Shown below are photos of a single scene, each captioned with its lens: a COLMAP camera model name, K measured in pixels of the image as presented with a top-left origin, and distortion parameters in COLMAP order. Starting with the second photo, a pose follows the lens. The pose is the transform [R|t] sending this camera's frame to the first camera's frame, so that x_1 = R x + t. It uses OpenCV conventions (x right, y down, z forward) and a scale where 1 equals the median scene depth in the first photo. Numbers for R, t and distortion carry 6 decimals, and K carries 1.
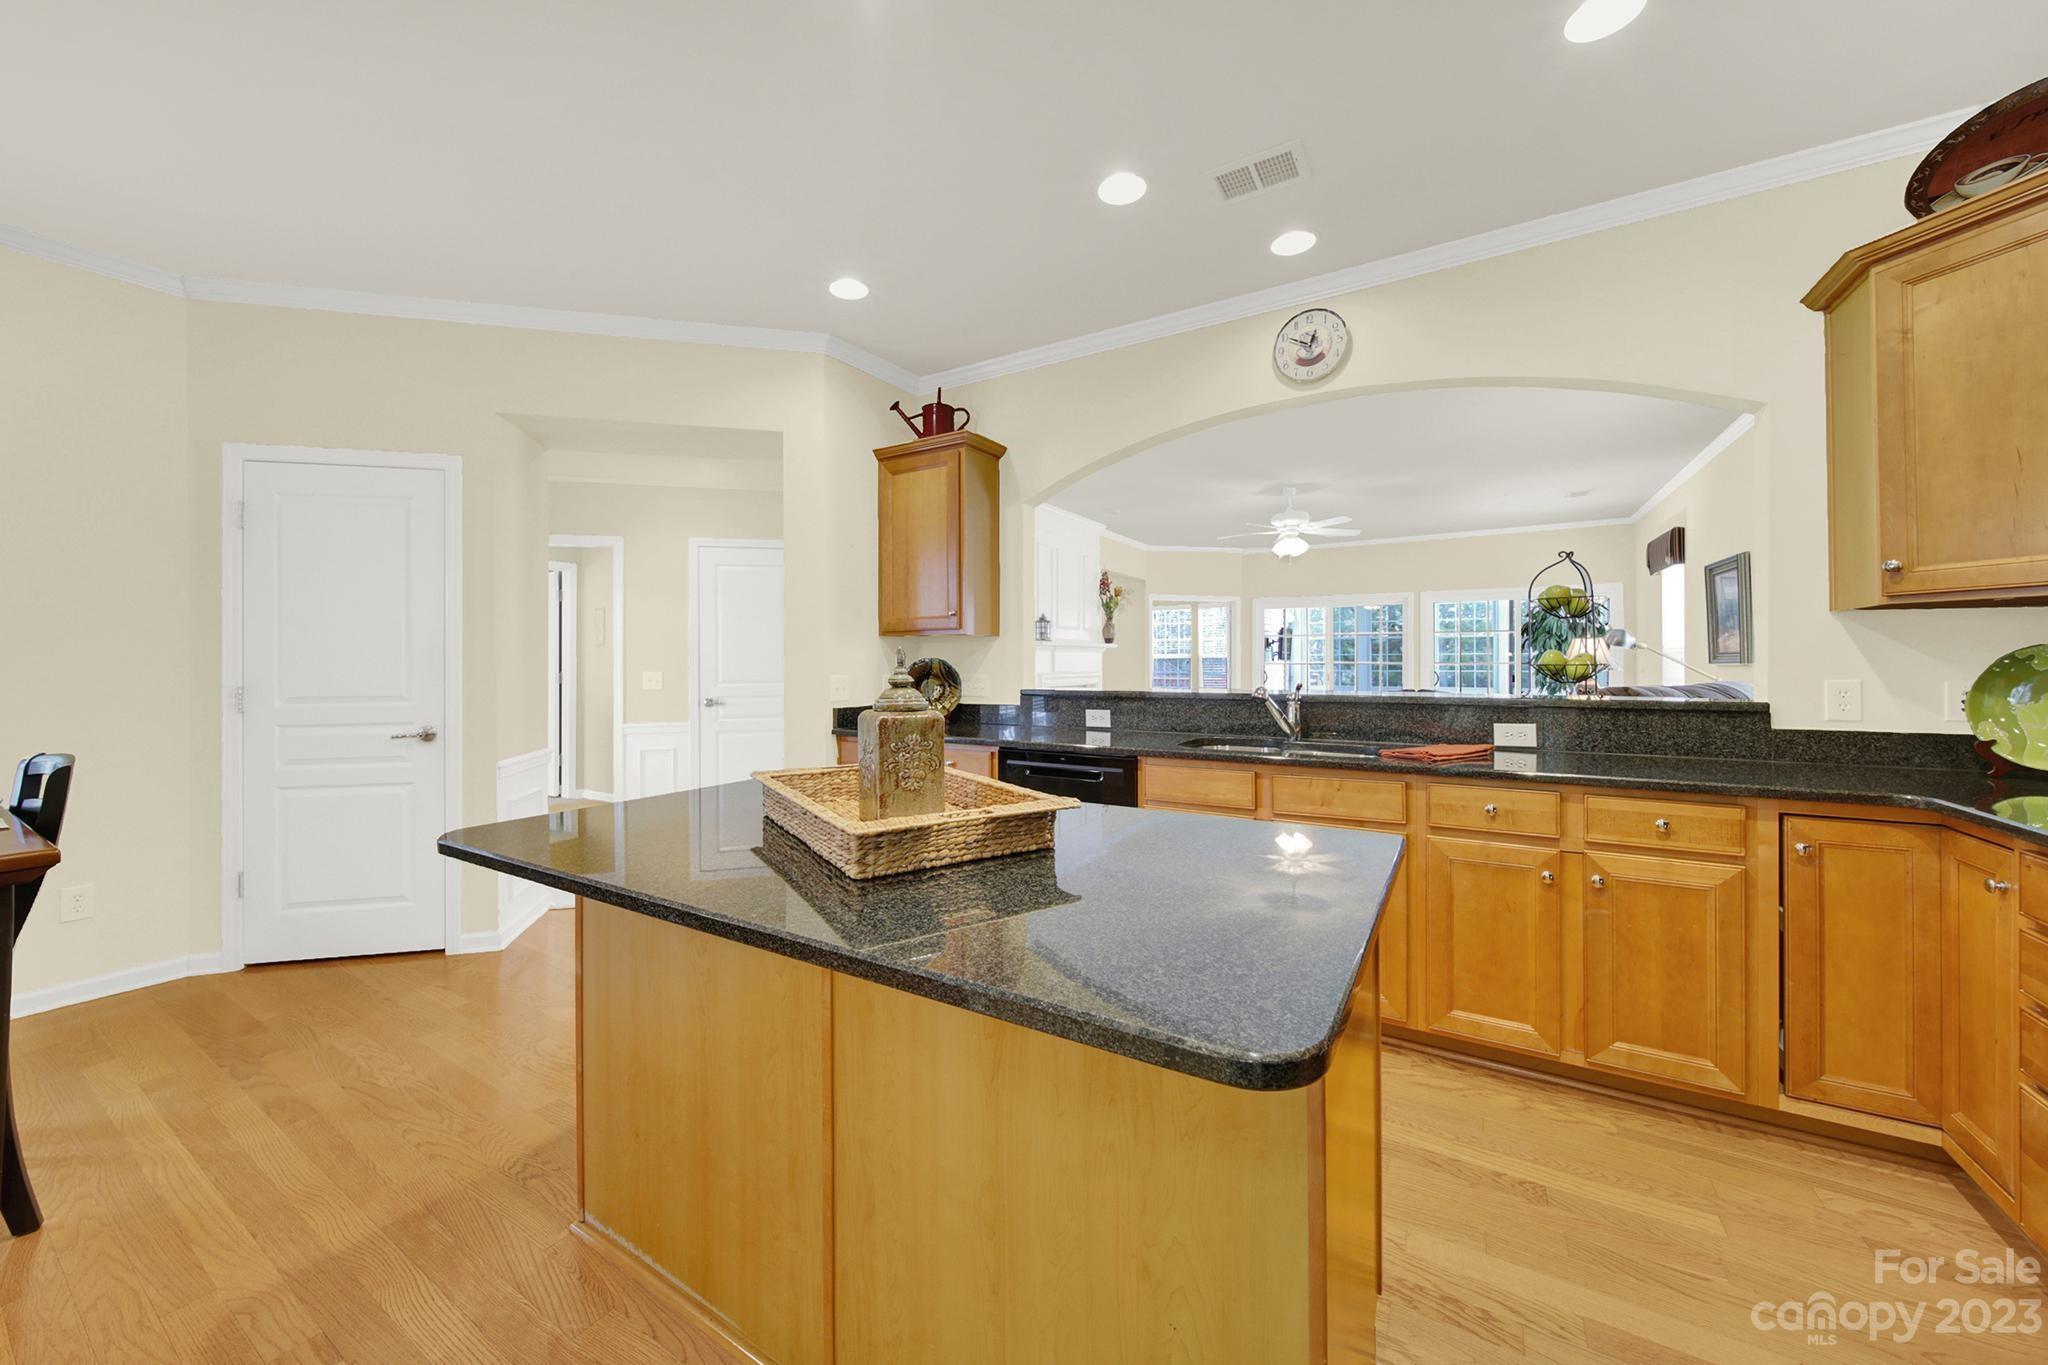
lens RADIAL K [[752.3, 0, 999.0], [0, 752.3, 662.0], [0, 0, 1]] dist [0.001836, -0.001062]
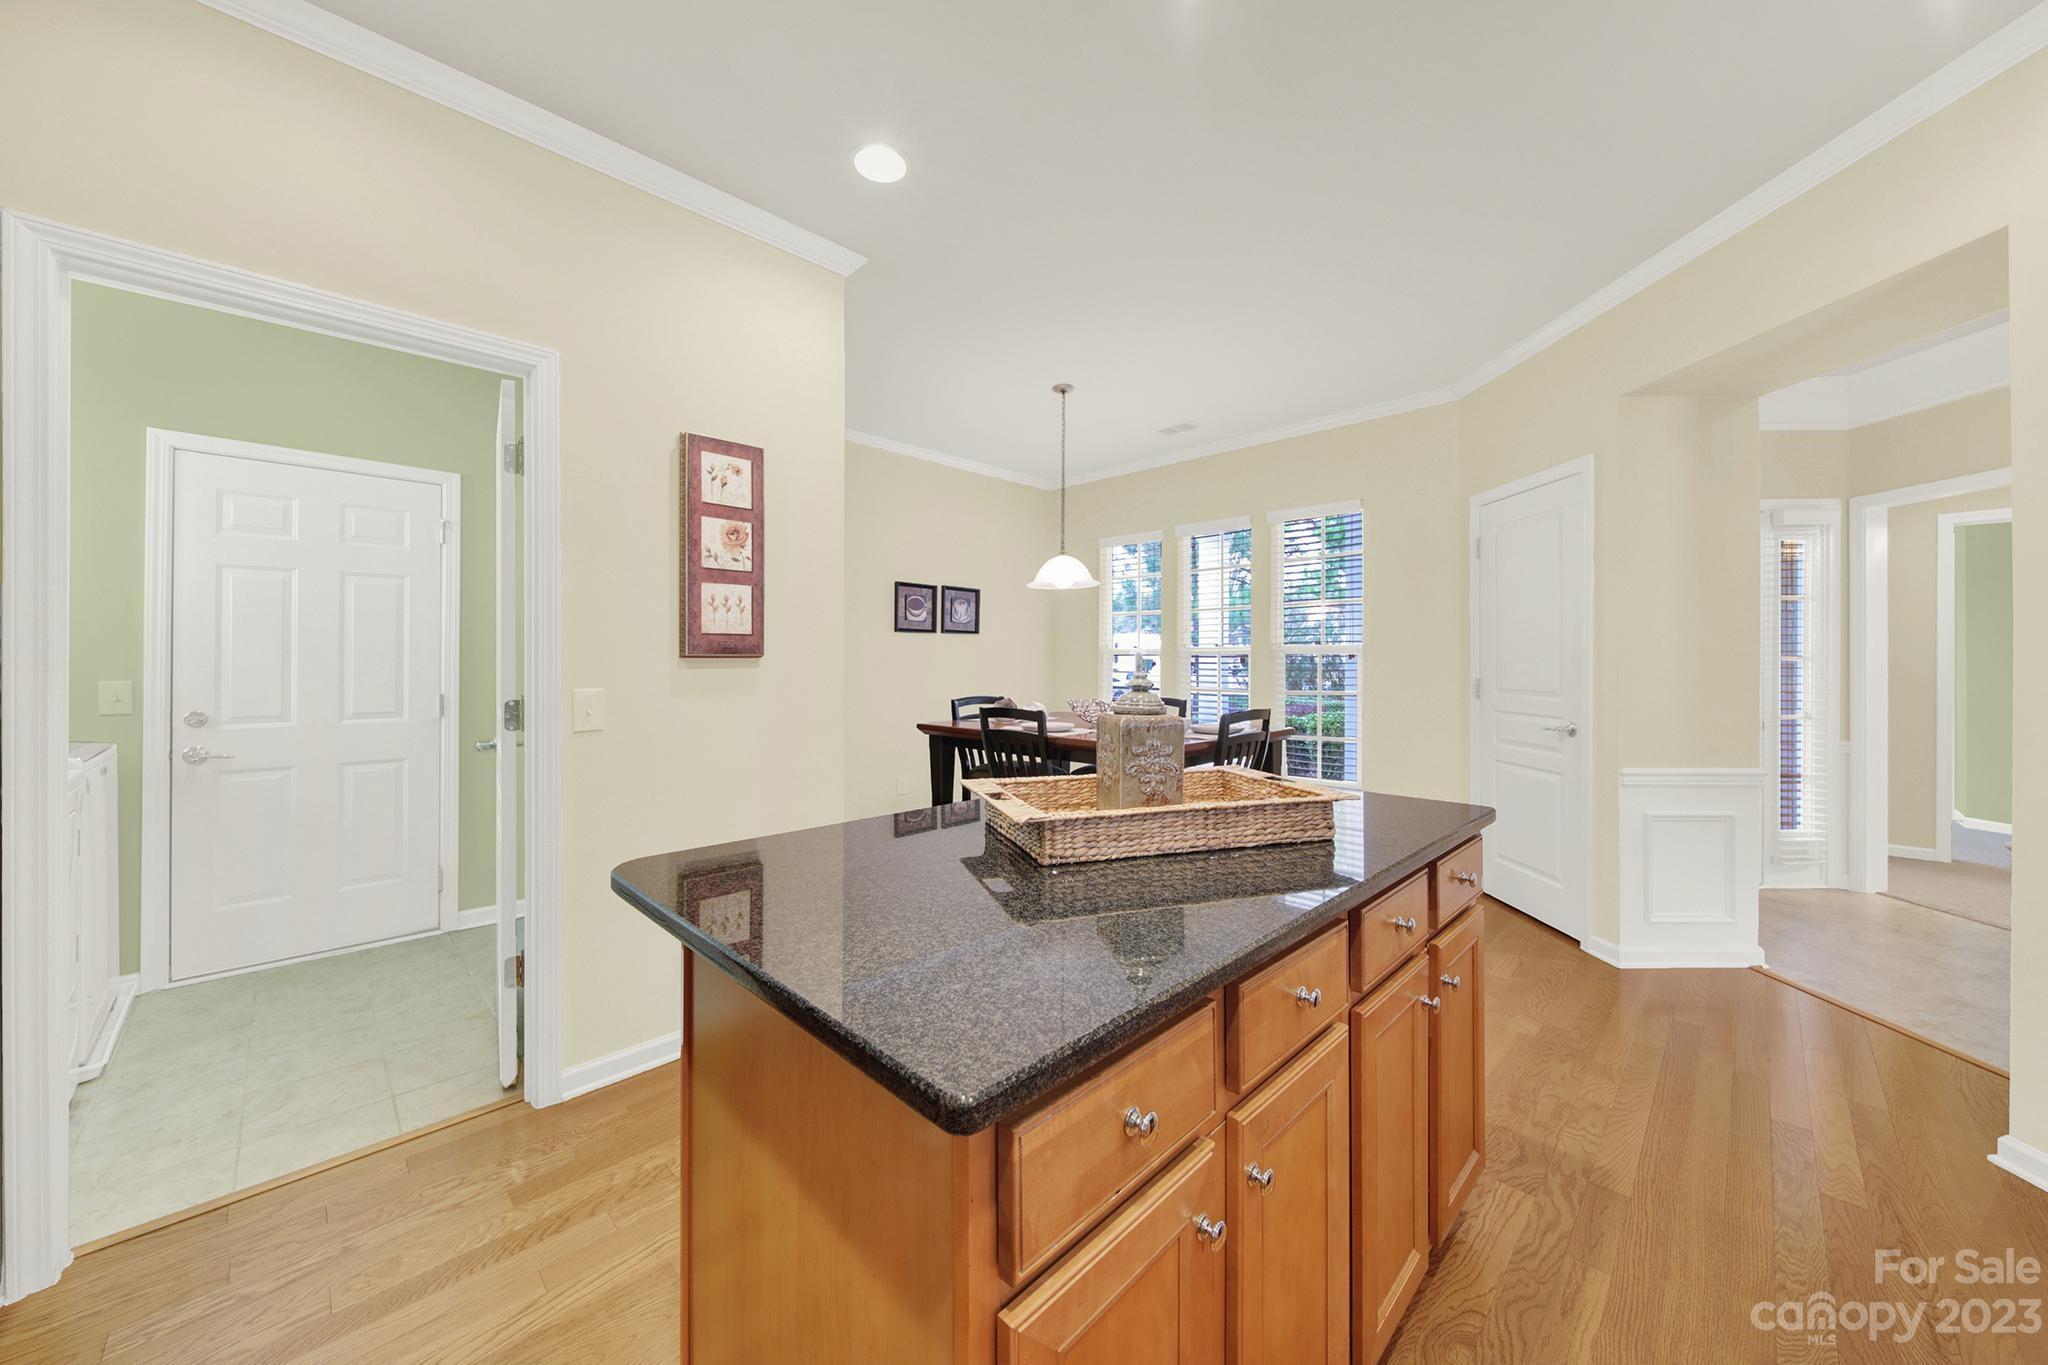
lens RADIAL K [[752.3, 0, 1031.2], [0, 752.3, 649.7], [0, 0, 1]] dist [0.001836, -0.001062]
pose [[-0.203989, -0.011281, -0.978908, 0.431142], [0.005804, 0.999902, -0.012732, -0.005991], [0.978956, -0.008279, -0.203903, 0.502274]]
